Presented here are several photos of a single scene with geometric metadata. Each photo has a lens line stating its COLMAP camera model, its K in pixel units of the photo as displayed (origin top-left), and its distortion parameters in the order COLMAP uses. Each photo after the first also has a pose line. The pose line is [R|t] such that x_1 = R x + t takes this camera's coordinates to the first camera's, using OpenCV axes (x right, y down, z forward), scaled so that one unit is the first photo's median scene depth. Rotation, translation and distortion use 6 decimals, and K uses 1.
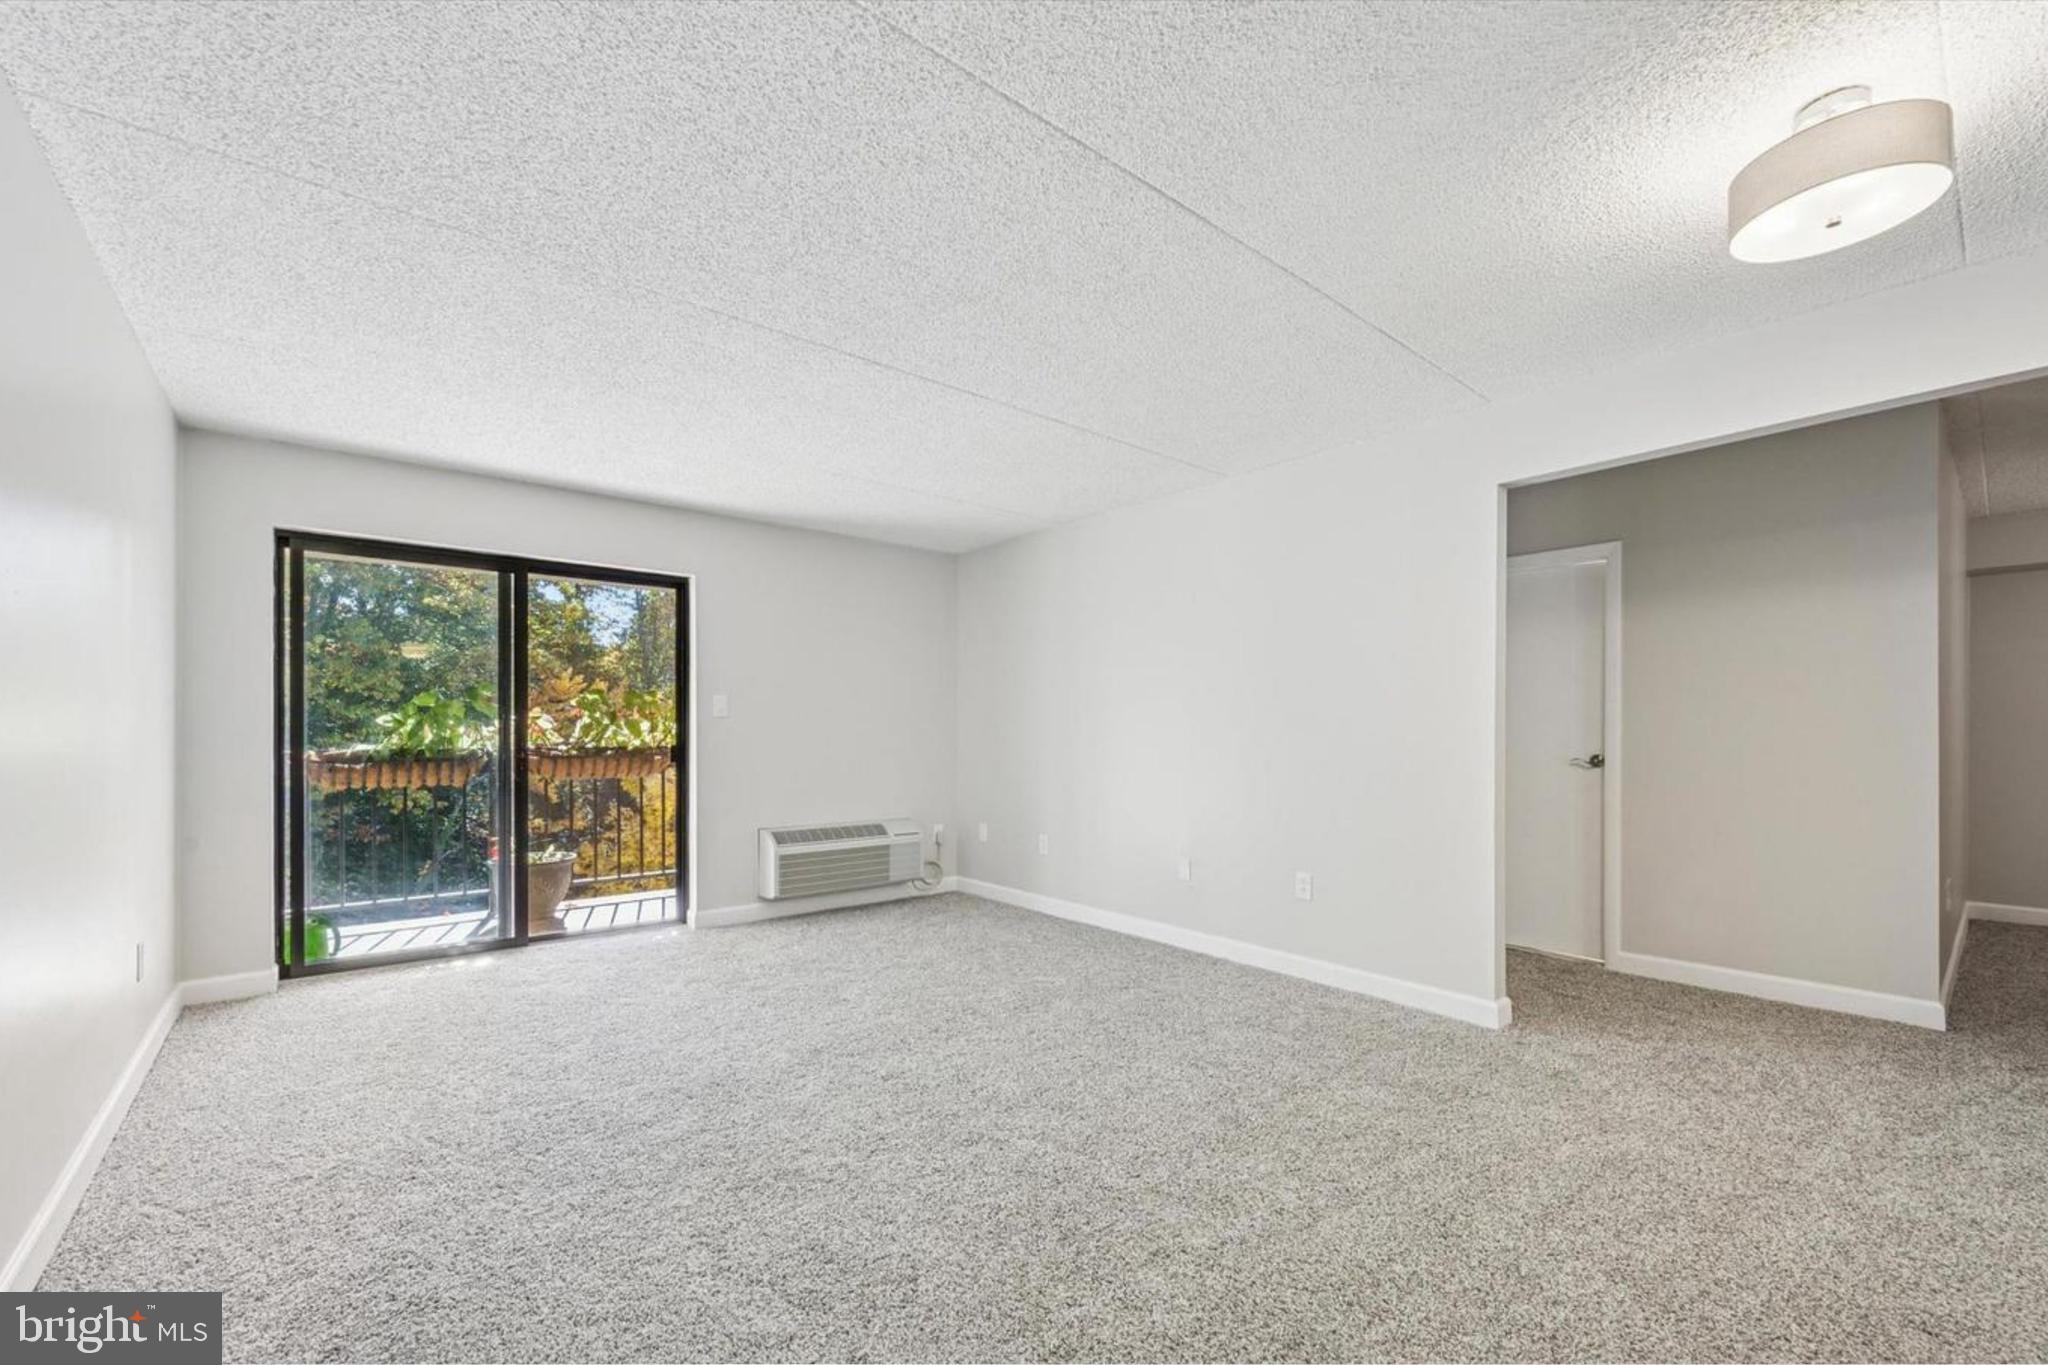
lens RADIAL K [[822.4, 0, 1017.8], [0, 822.4, 733.7], [0, 0, 1]] dist [-0.000238, 0.000161]
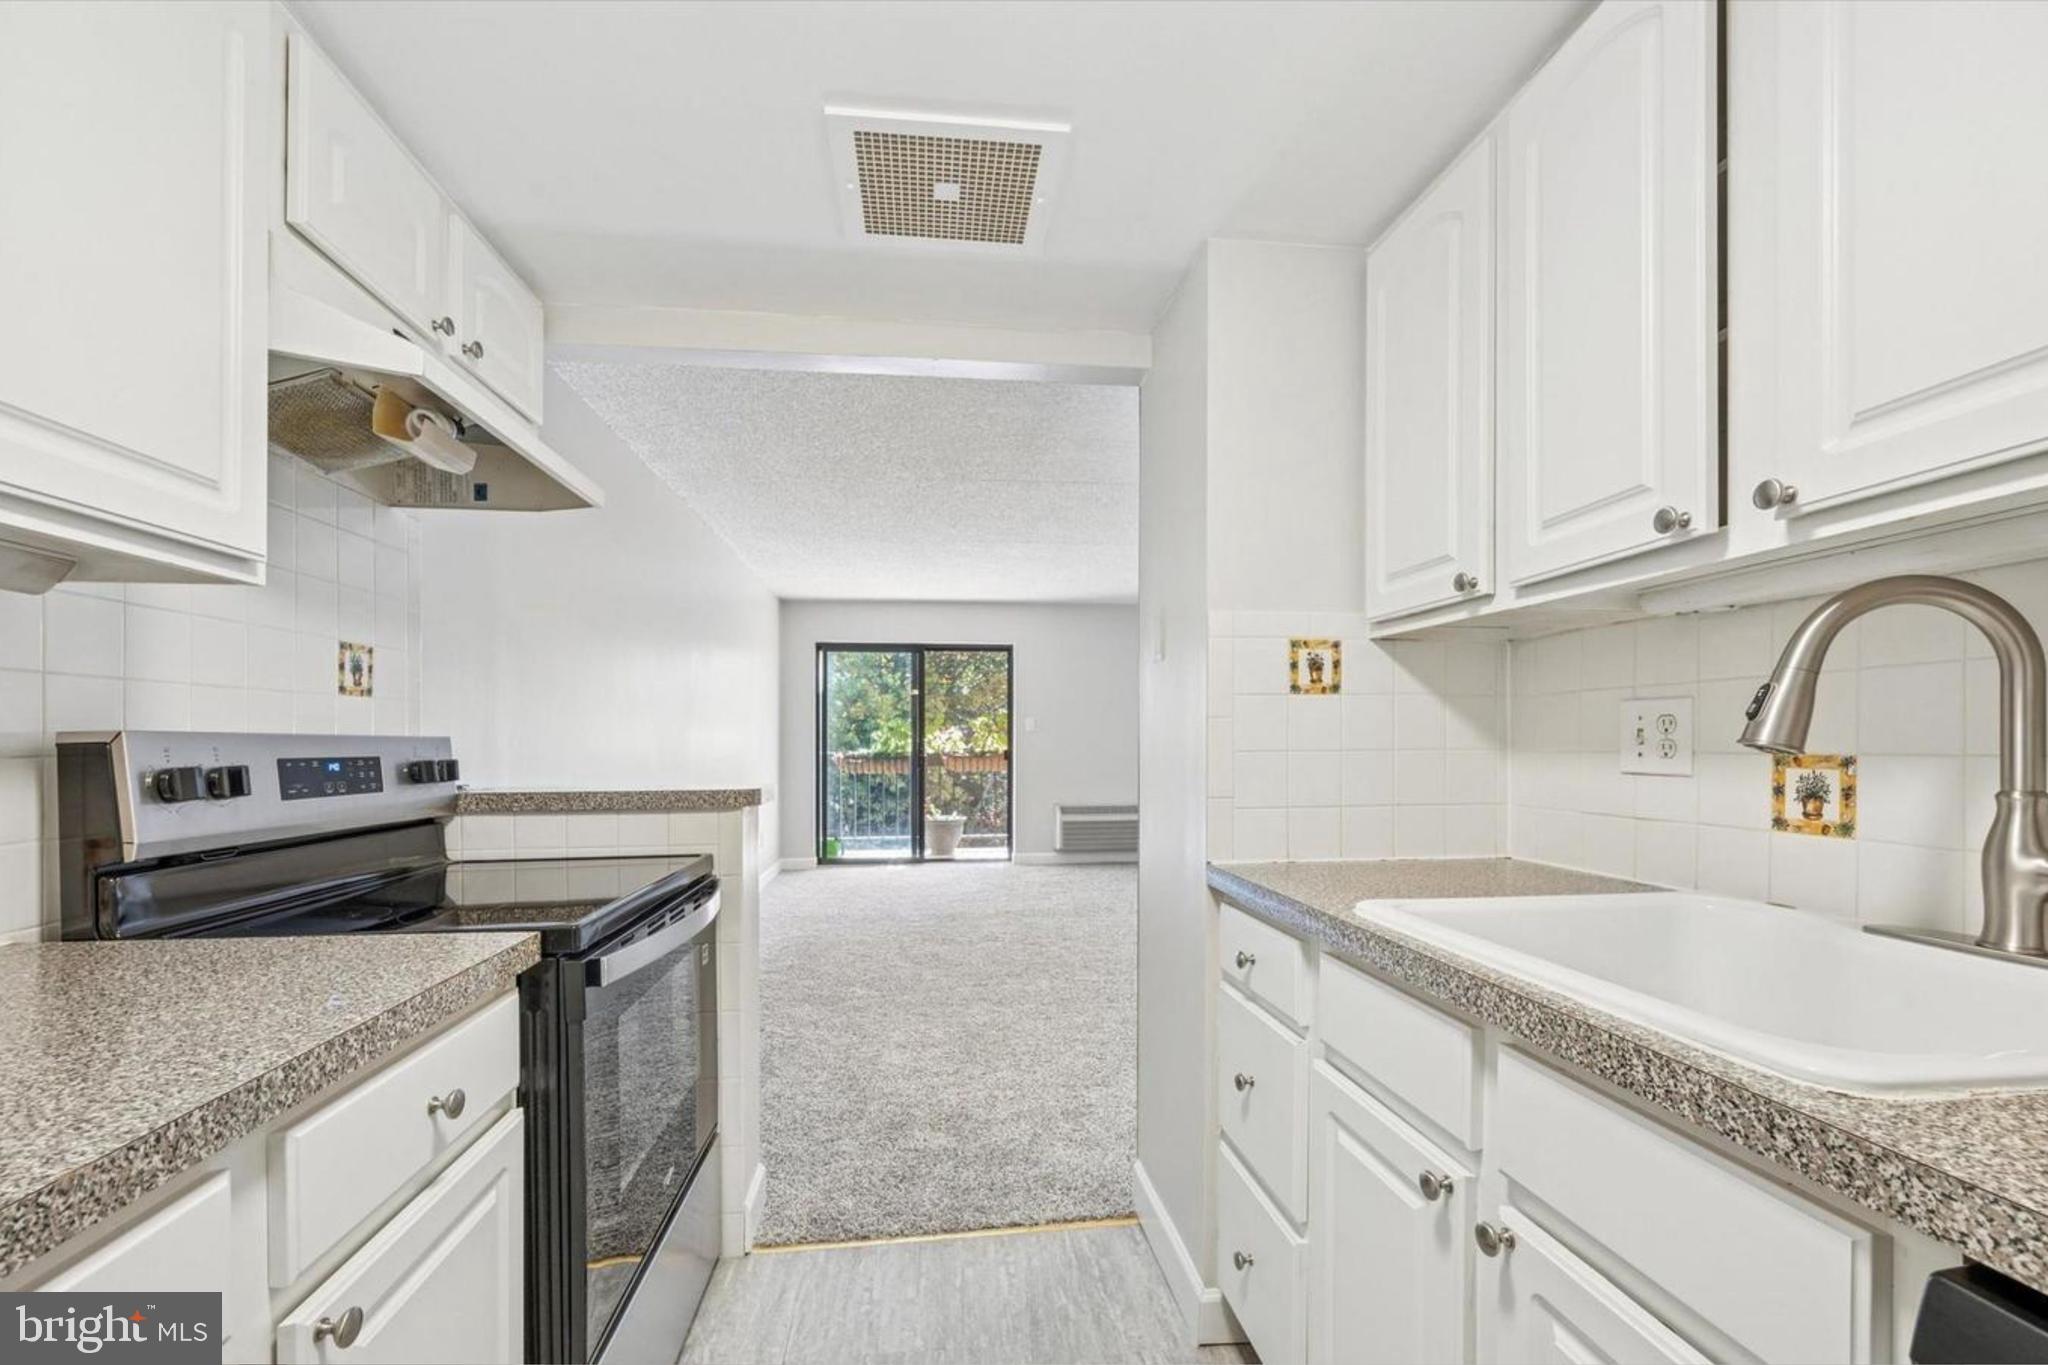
lens RADIAL K [[822.4, 0, 1017.8], [0, 822.4, 733.7], [0, 0, 1]] dist [-0.000238, 0.000161]
pose [[0.838969, -0.011084, -0.544067, 0.475755], [0.004429, 0.999899, -0.013540, 0.004358], [0.544162, 0.008950, 0.838933, -0.333023]]
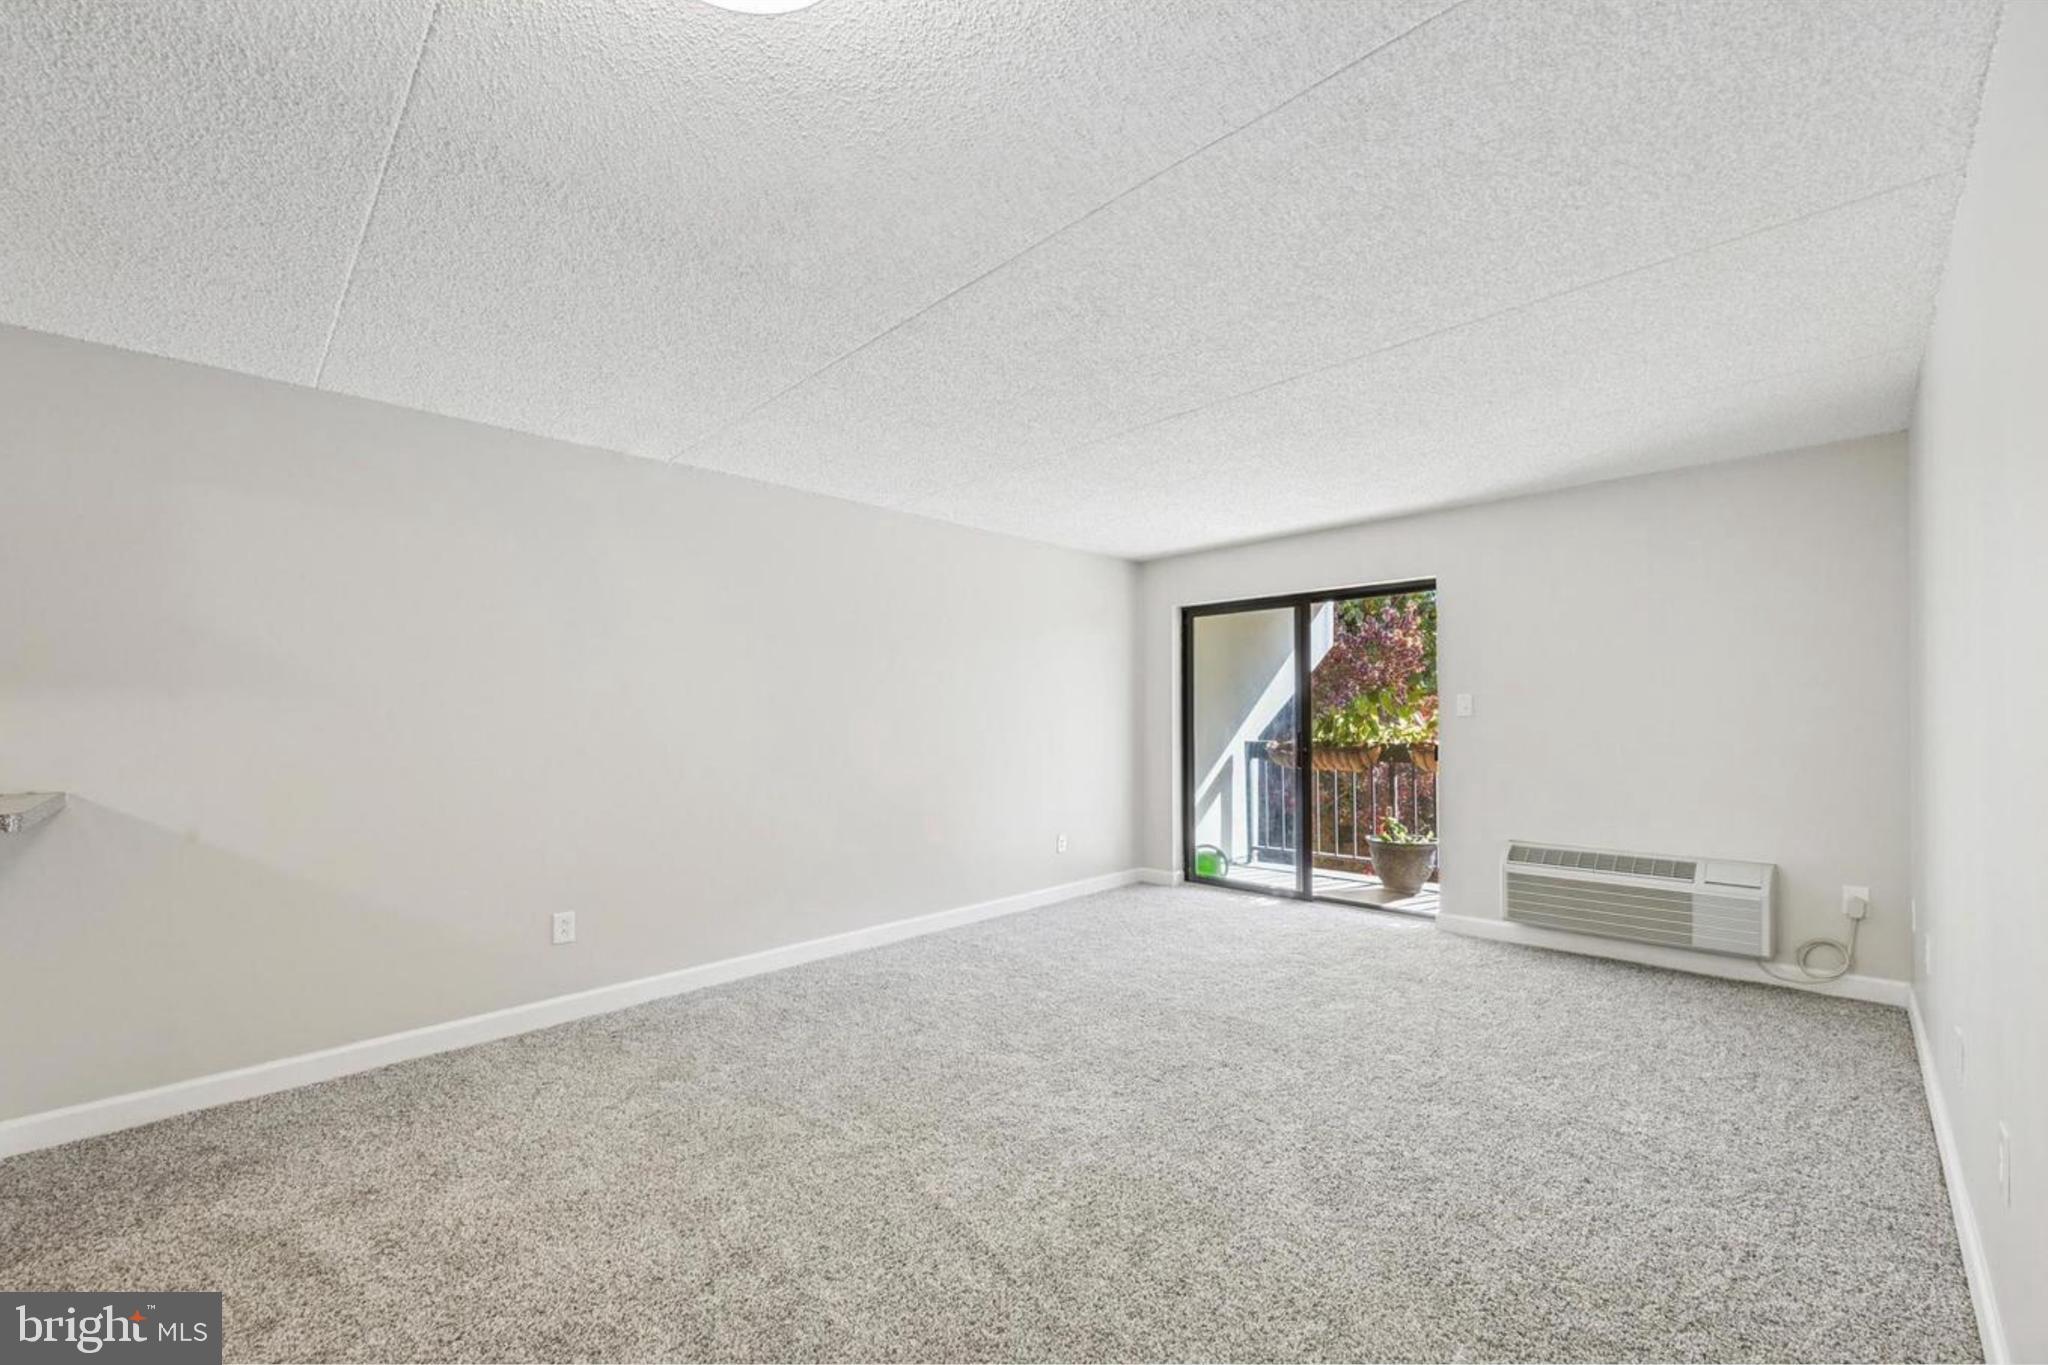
lens RADIAL K [[829.0, 0, 1021.6], [0, 829.0, 725.8], [0, 0, 1]] dist [-0.000391, -0.000100]
pose [[0.090719, 0.011121, -0.995814, 0.552756], [0.007588, 0.999901, 0.011858, -0.025101], [0.995848, -0.008632, 0.090626, 0.397159]]
